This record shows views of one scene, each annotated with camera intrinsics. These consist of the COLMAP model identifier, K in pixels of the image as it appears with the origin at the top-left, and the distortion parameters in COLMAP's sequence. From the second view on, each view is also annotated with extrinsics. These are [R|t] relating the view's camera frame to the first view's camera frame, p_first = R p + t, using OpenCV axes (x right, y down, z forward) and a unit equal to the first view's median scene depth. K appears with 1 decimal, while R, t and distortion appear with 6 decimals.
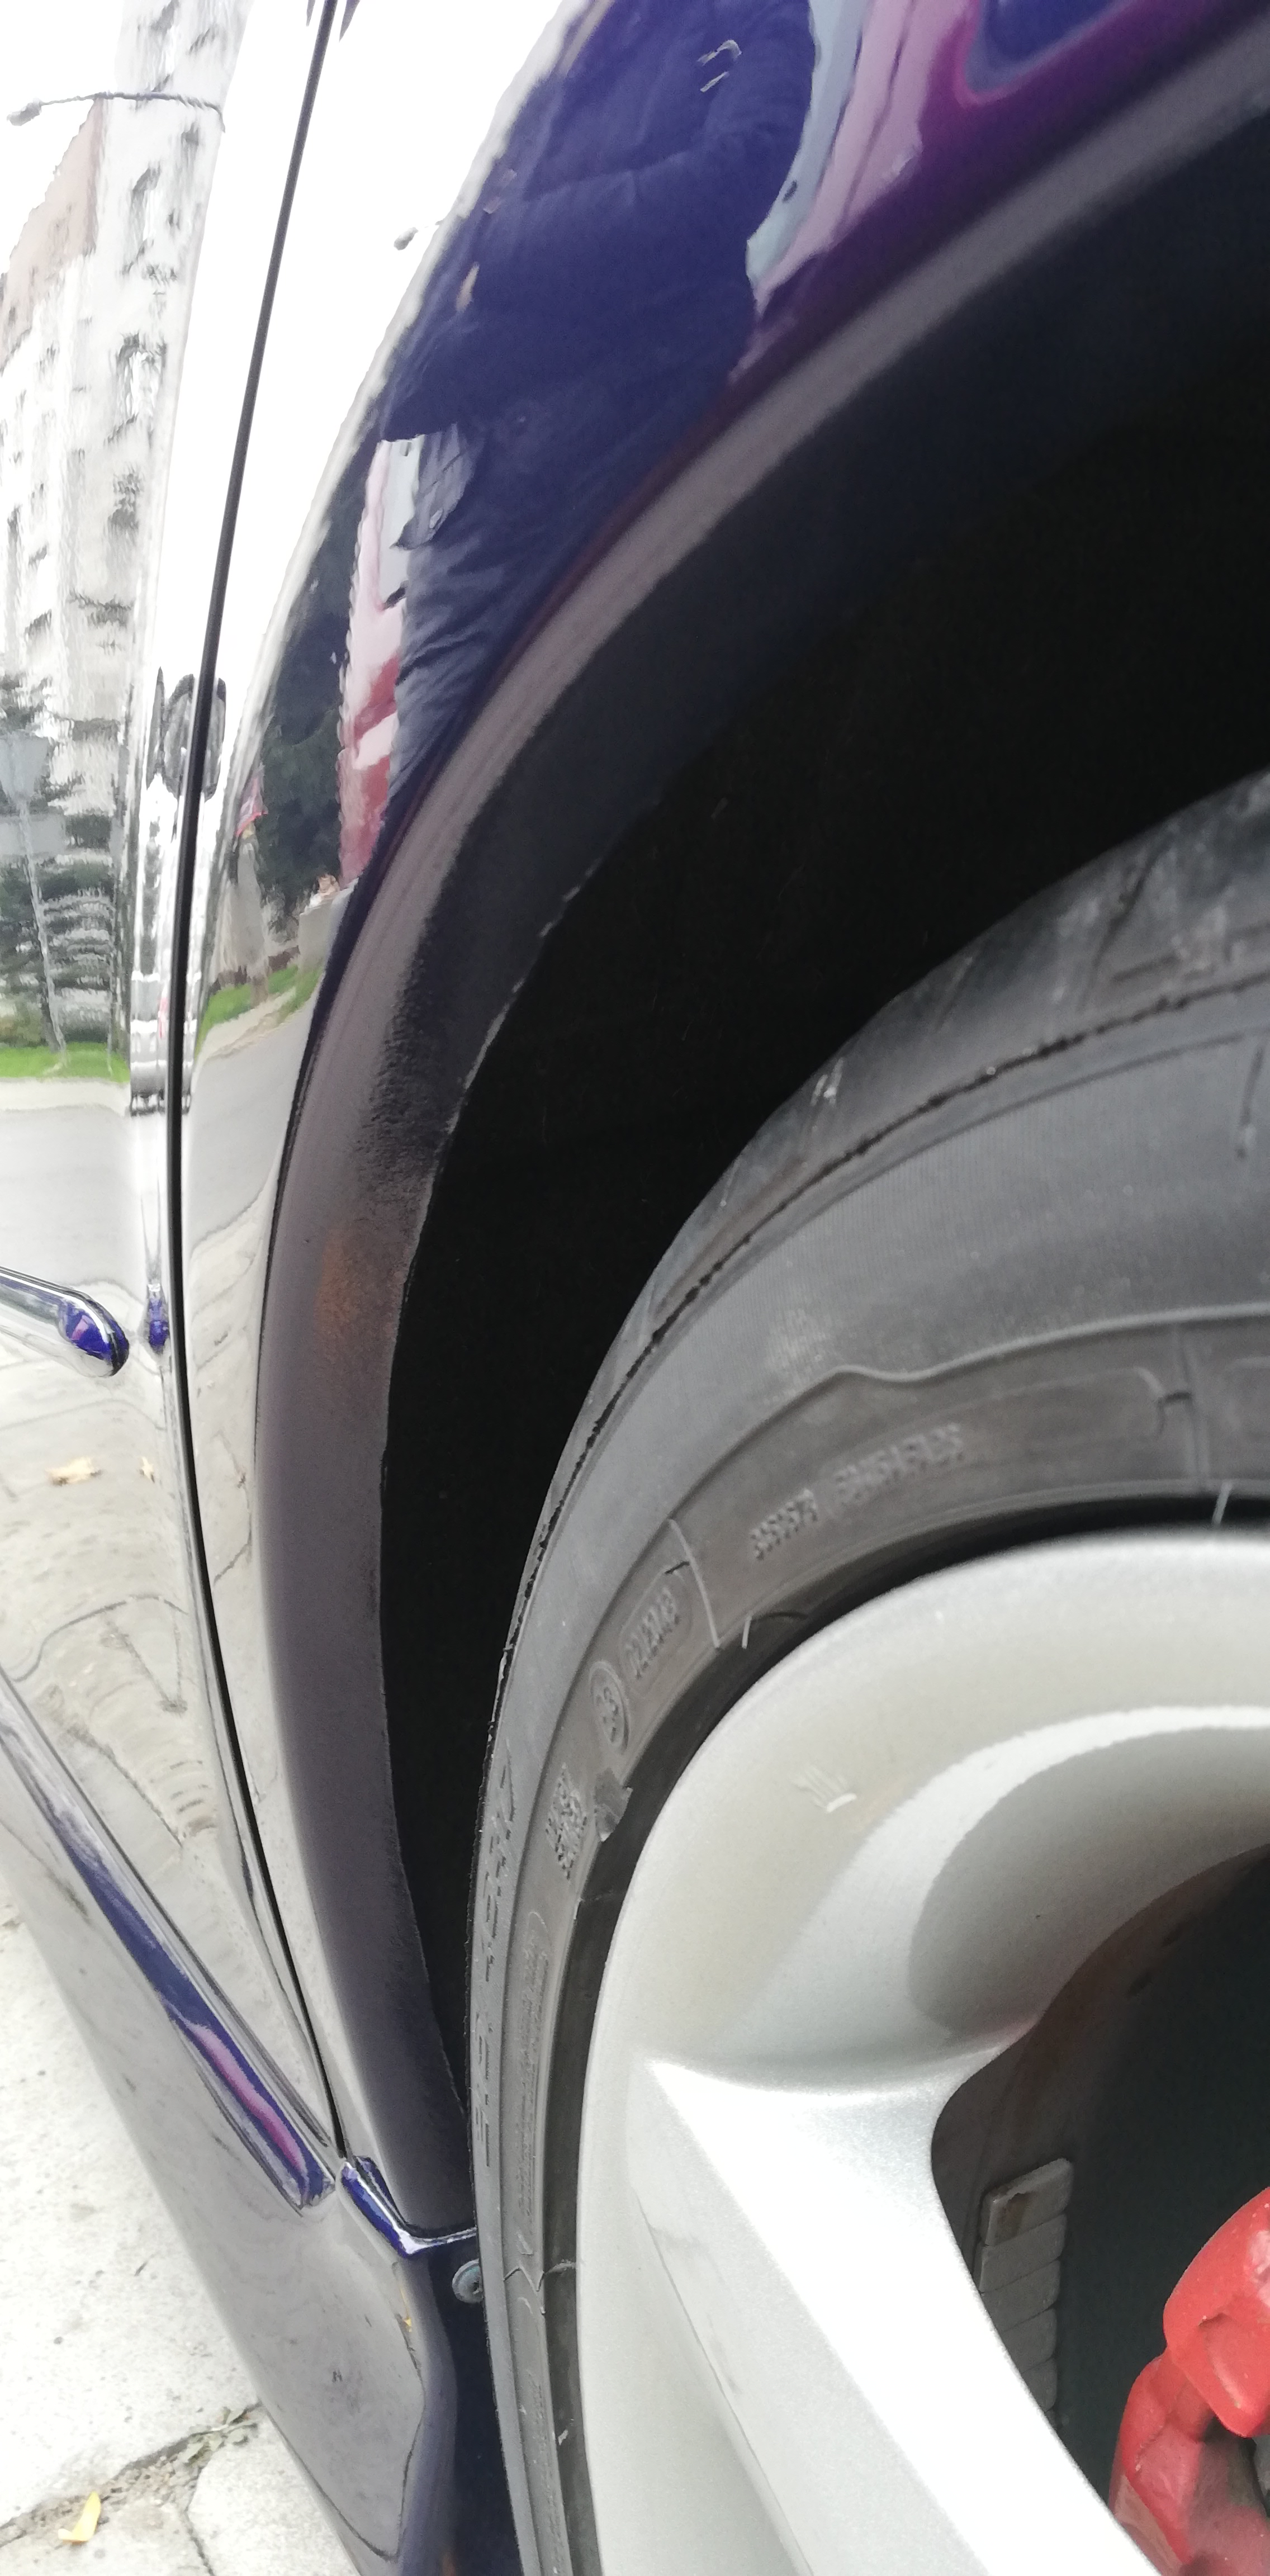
lens RADIAL K [[1888.9, 0, 635.0], [0, 1888.9, 1288.0], [0, 0, 1]] dist [0.008791, -0.029880]
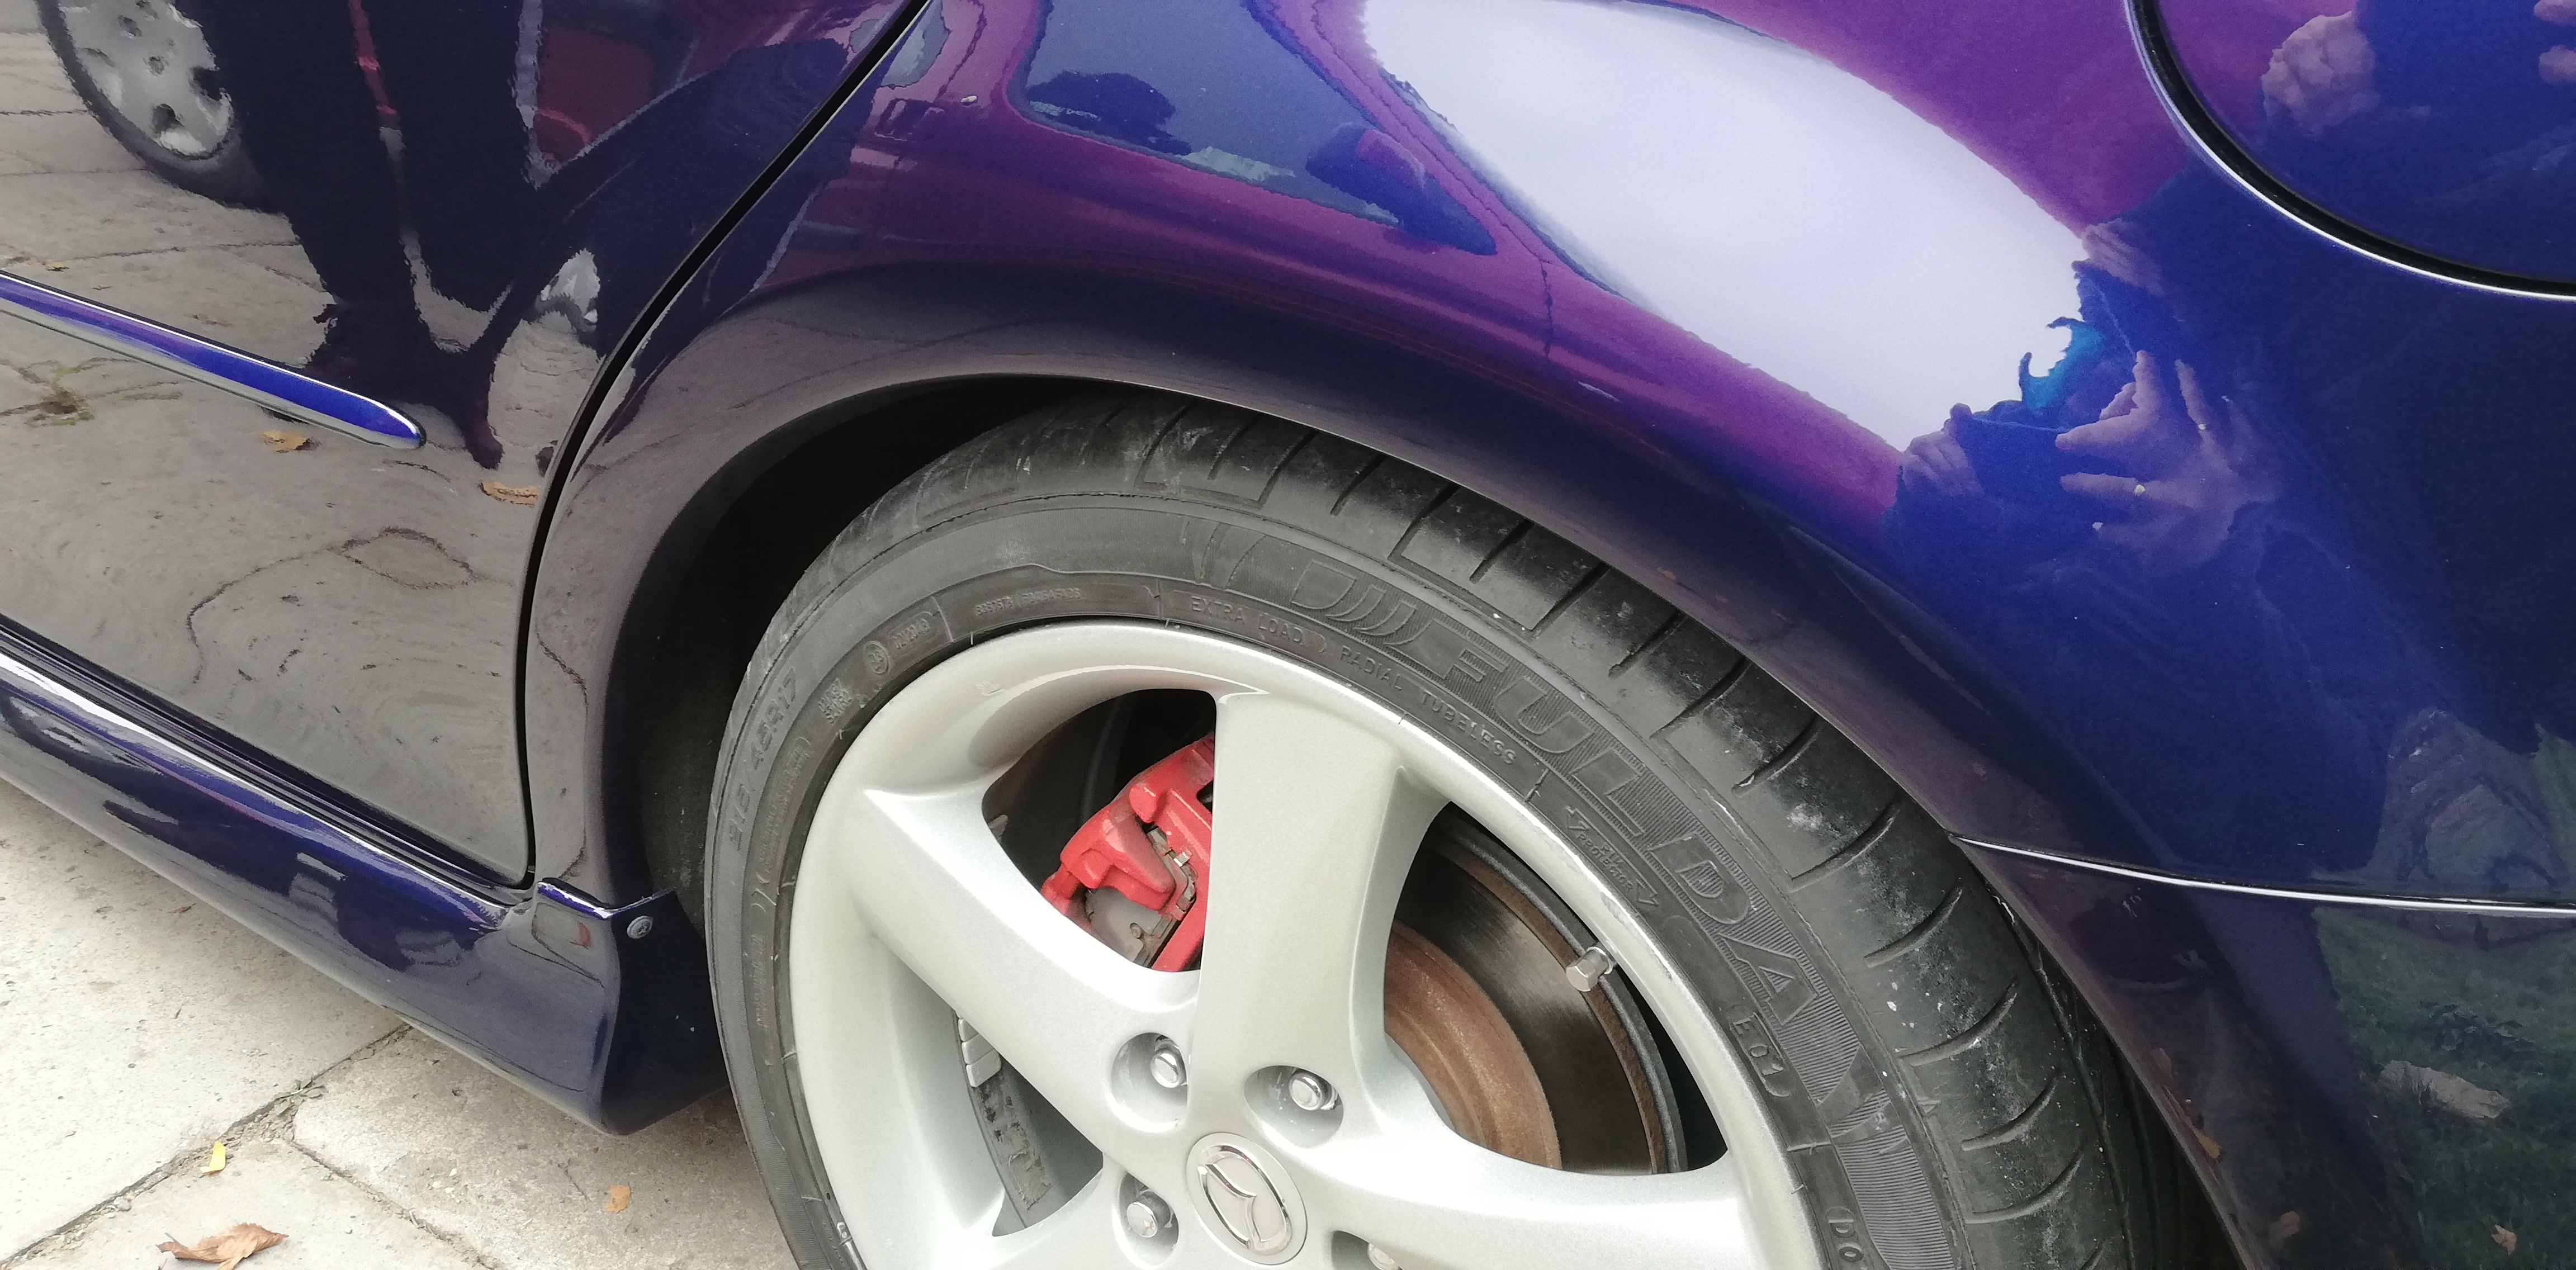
lens RADIAL K [[1858.0, 0, 1288.0], [0, 1858.0, 635.0], [0, 0, 1]] dist [0.060083, -0.118594]
pose [[0.844465, -0.048682, 0.533393, -0.344682], [-0.104317, 0.961842, 0.252940, -0.194590], [-0.525354, -0.269241, 0.807163, -0.506681]]
